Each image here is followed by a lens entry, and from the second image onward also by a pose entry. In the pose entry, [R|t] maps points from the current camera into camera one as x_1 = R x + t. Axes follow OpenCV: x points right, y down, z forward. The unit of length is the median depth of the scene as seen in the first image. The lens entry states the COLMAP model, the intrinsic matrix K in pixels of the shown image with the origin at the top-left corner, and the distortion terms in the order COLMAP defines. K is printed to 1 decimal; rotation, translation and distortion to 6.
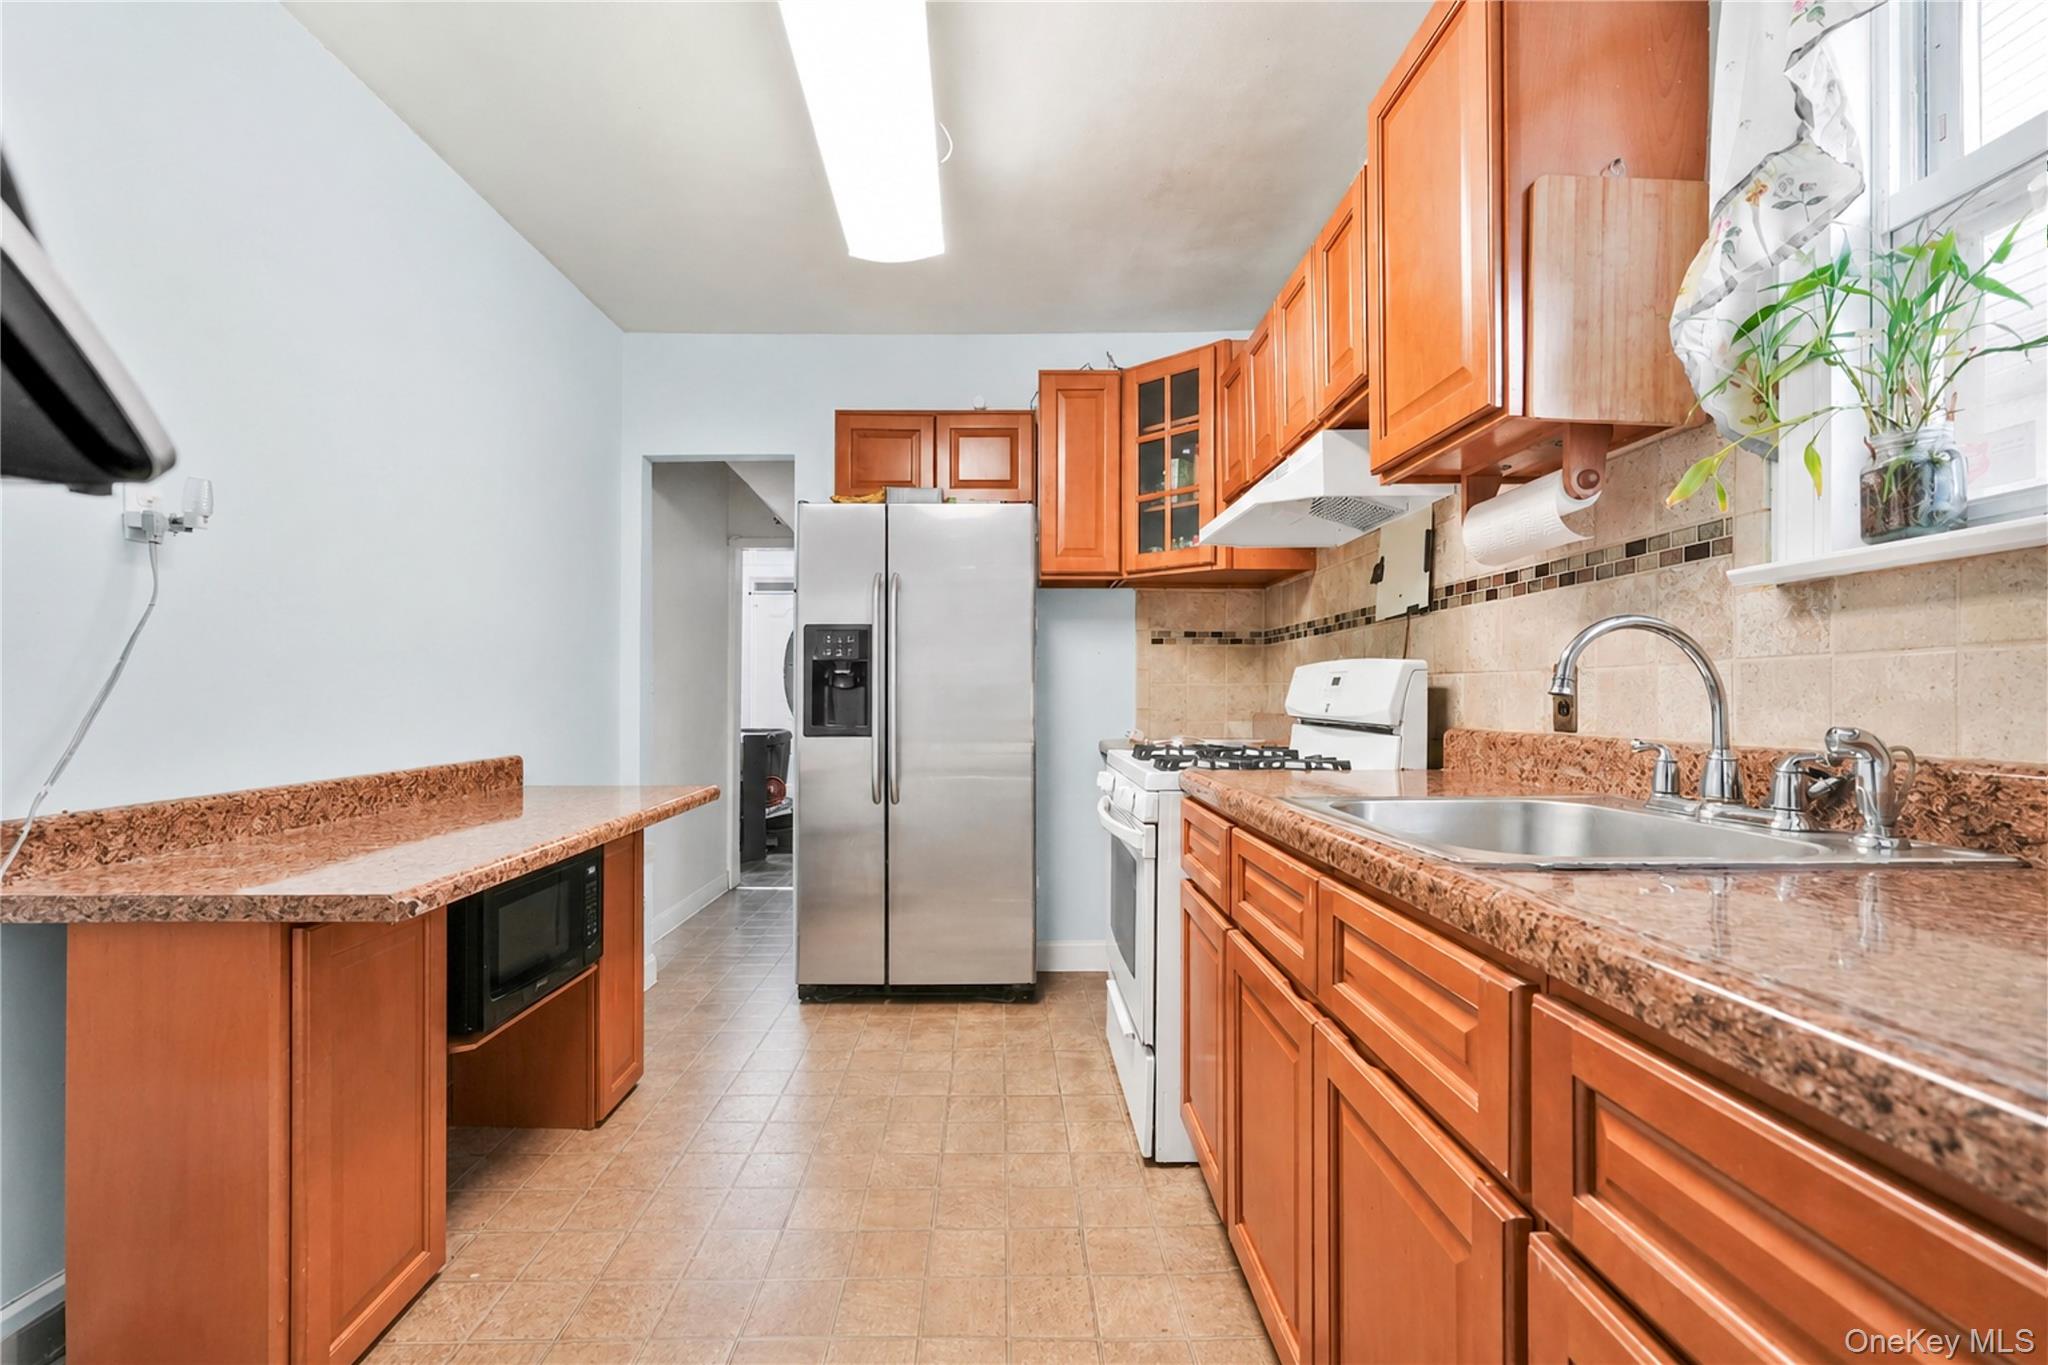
lens RADIAL K [[914.0, 0, 1033.8], [0, 914.0, 697.1], [0, 0, 1]] dist [-0.015039, 0.008443]
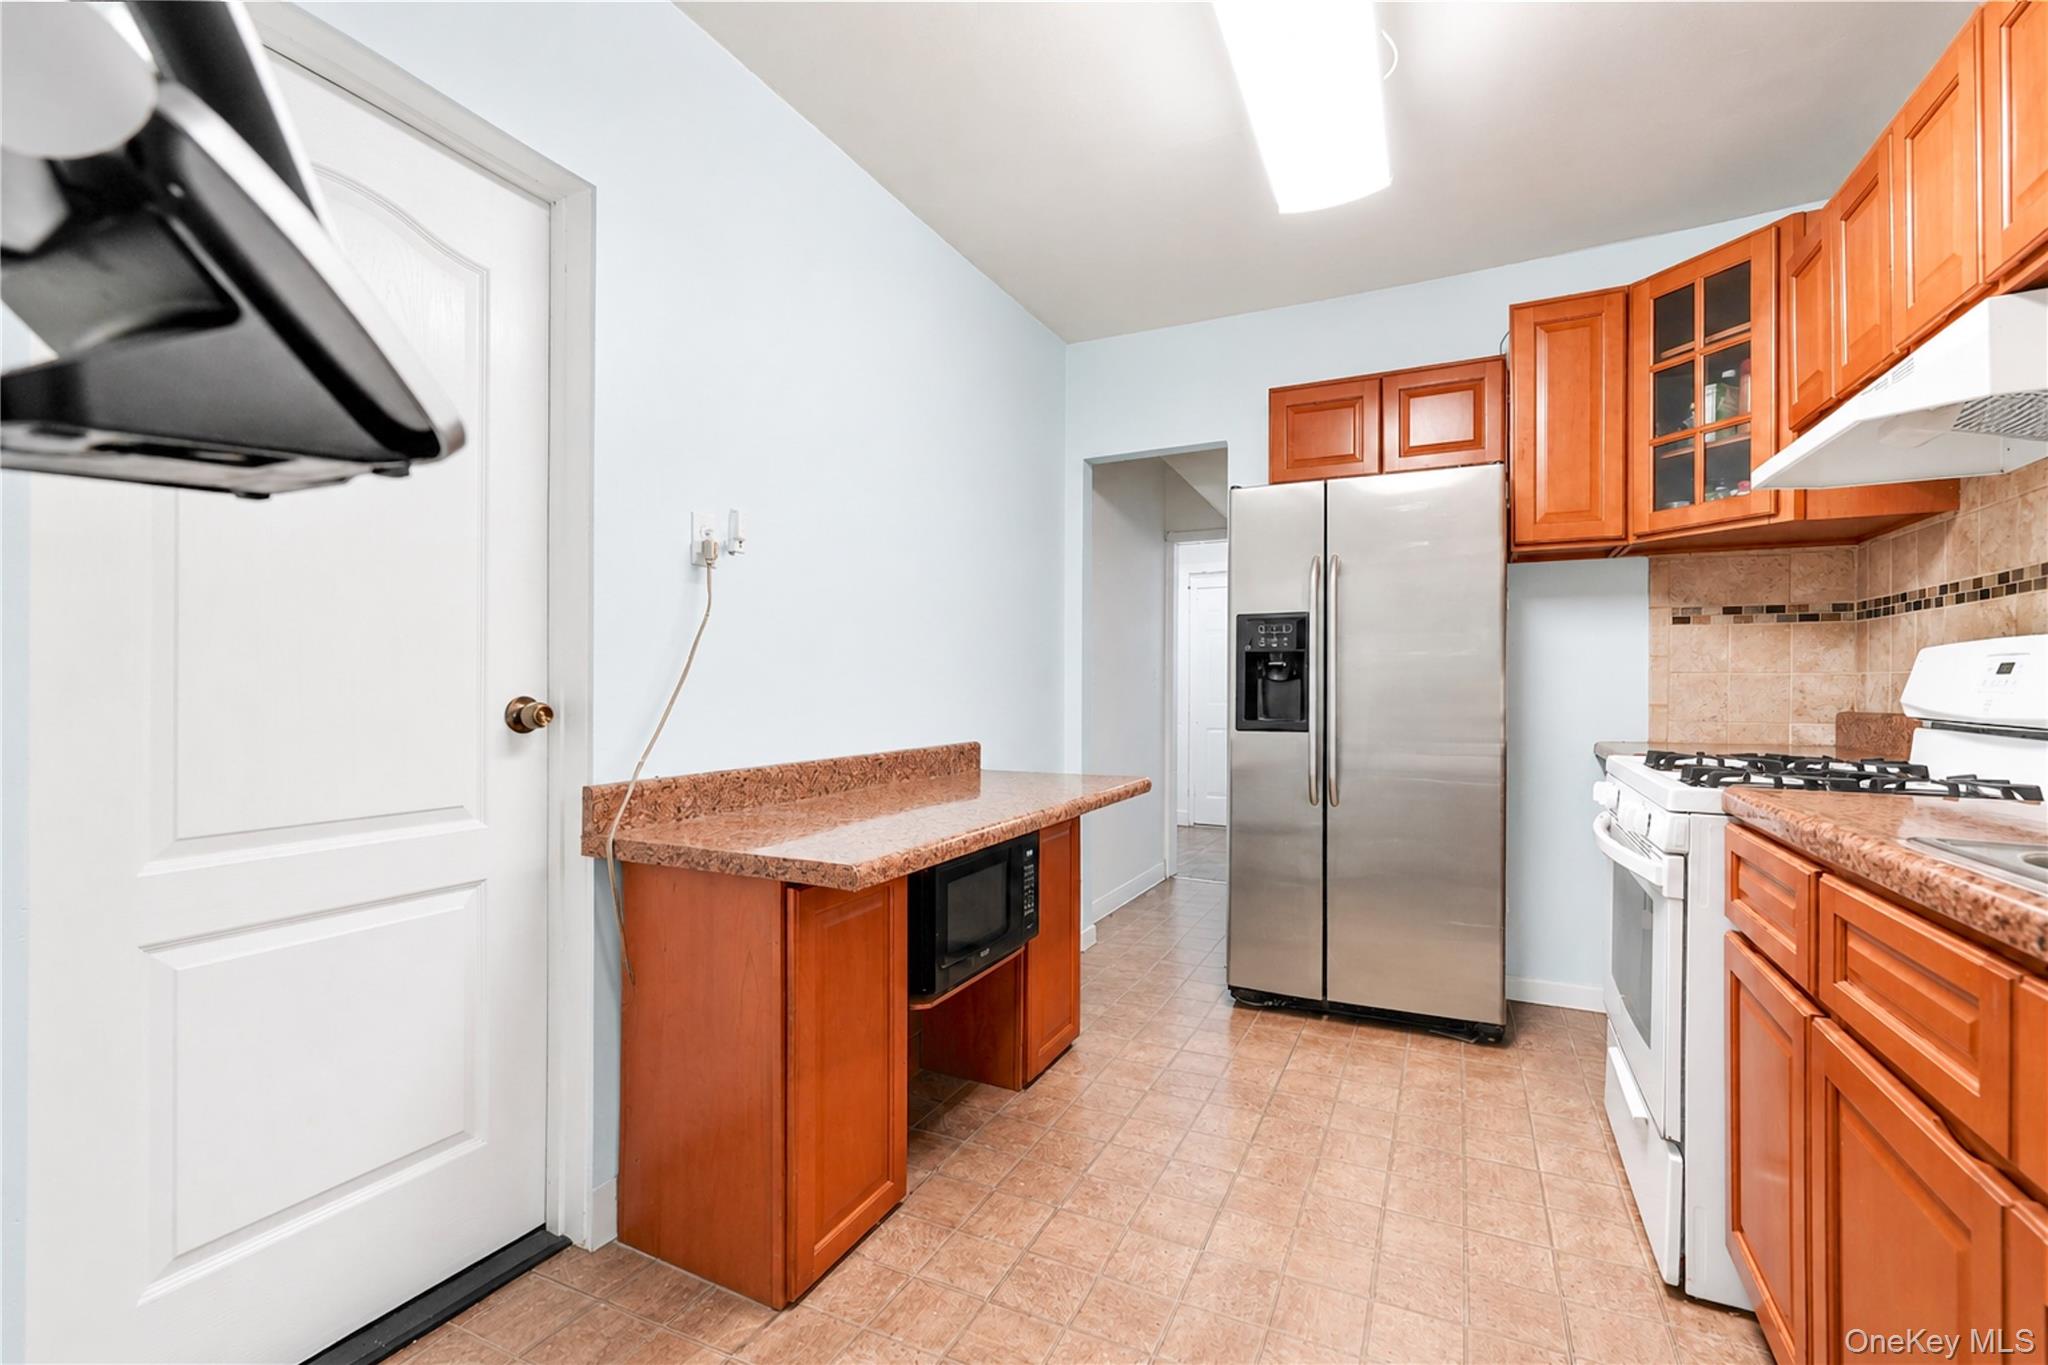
lens RADIAL K [[914.0, 0, 1009.1], [0, 914.0, 688.5], [0, 0, 1]] dist [-0.015039, 0.008443]
pose [[0.878832, 0.002007, -0.477127, -0.001406], [-0.002377, 0.999997, -0.000172, -0.000631], [0.477125, 0.001286, 0.878834, 0.048908]]
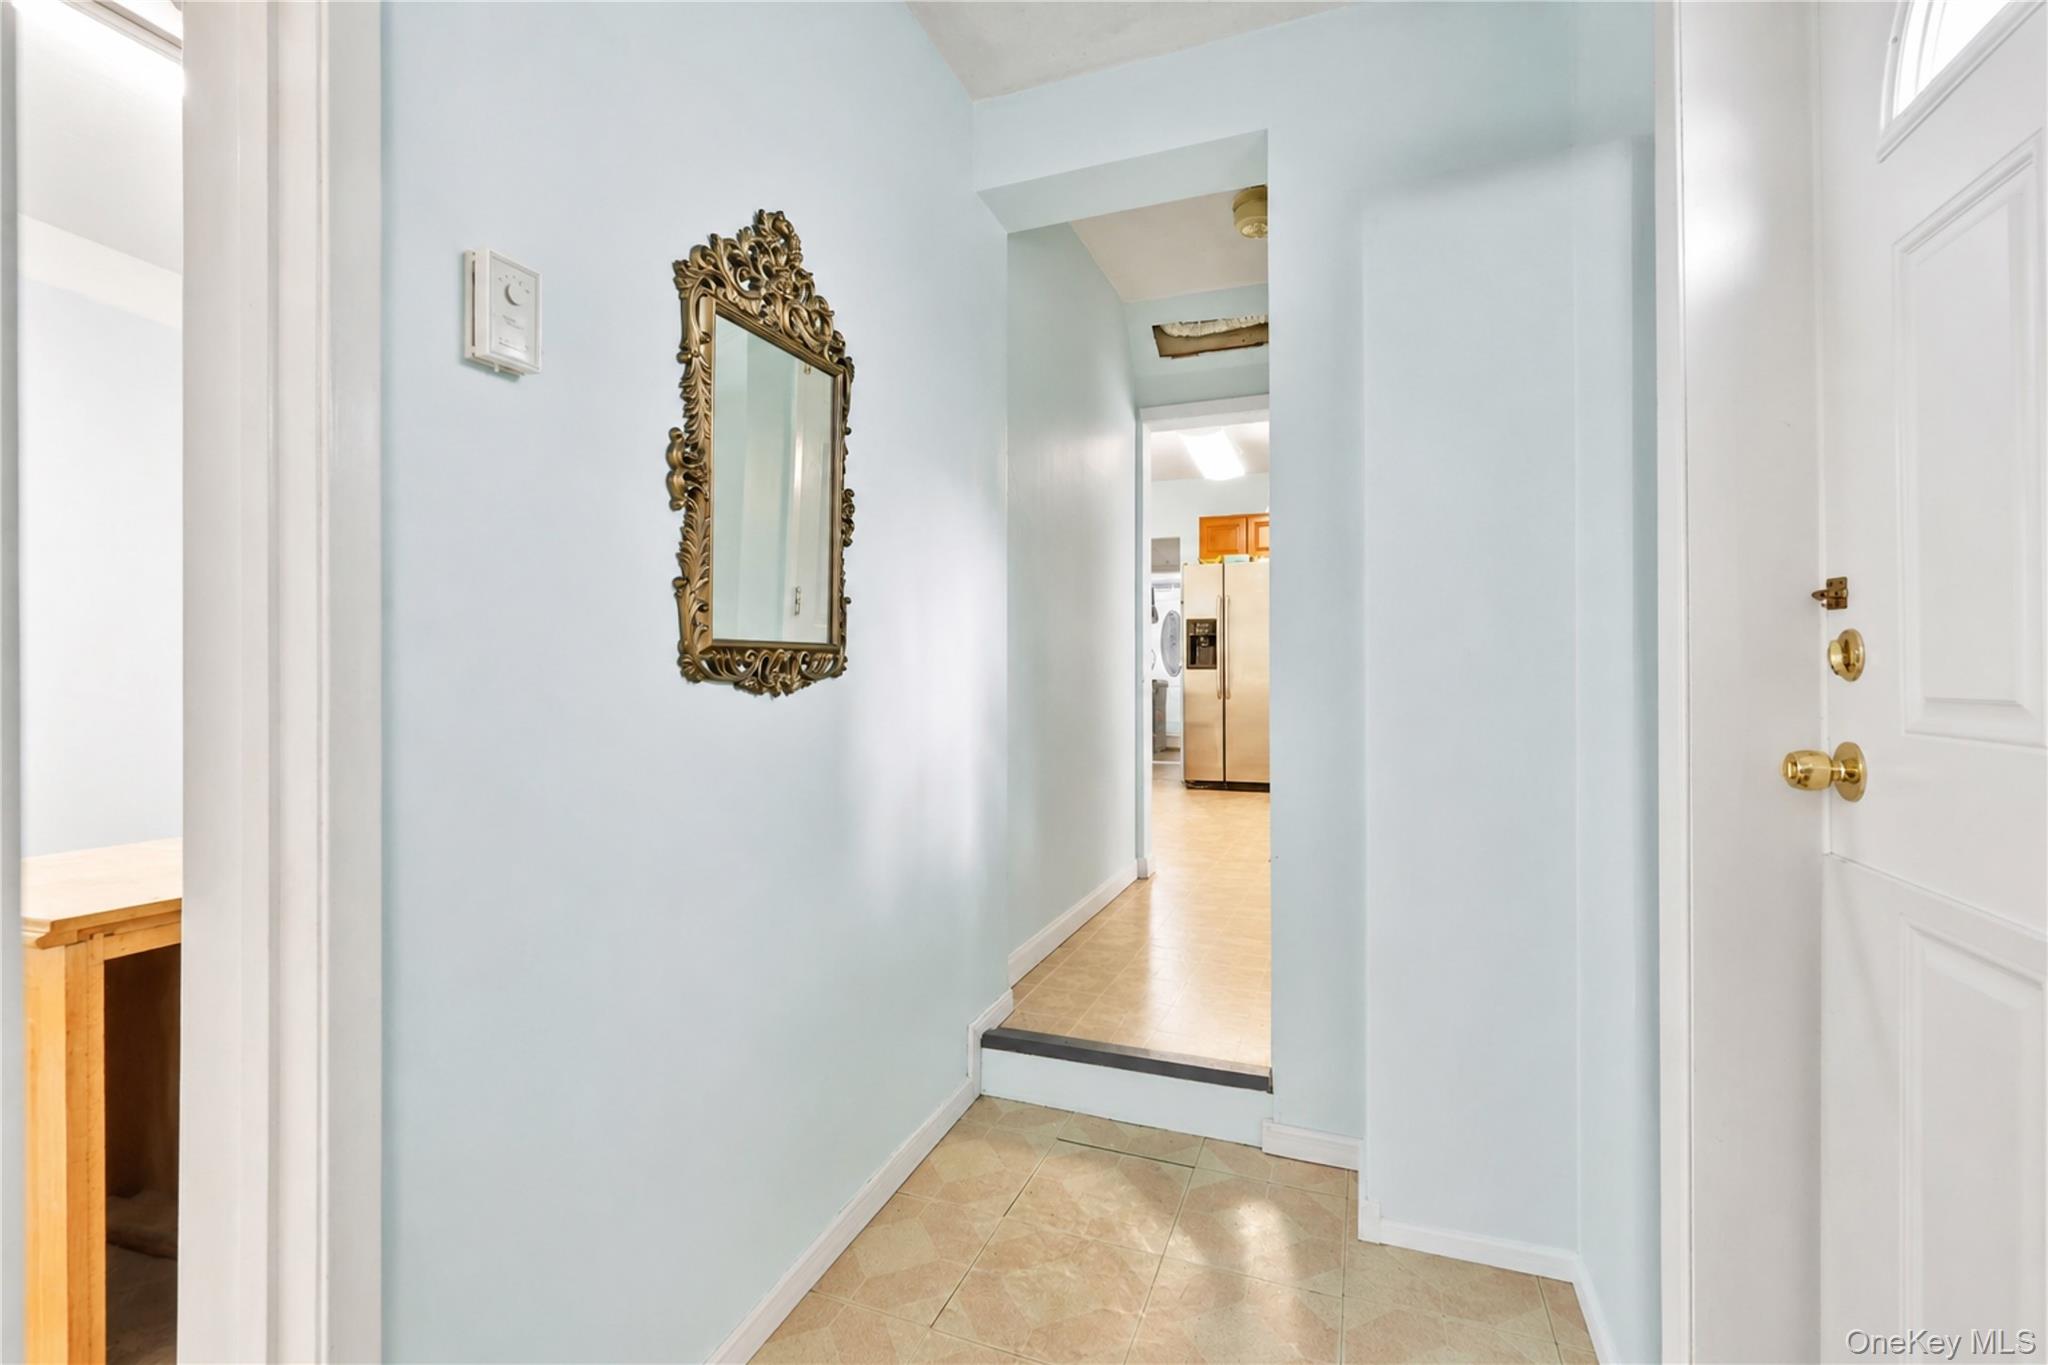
lens RADIAL K [[914.0, 0, 1027.6], [0, 914.0, 684.9], [0, 0, 1]] dist [-0.015039, 0.008443]
pose [[0.926758, -0.003349, -0.375643, 0.351906], [0.002246, 0.999992, -0.003374, 0.136342], [0.375651, 0.002284, 0.926758, -1.886584]]
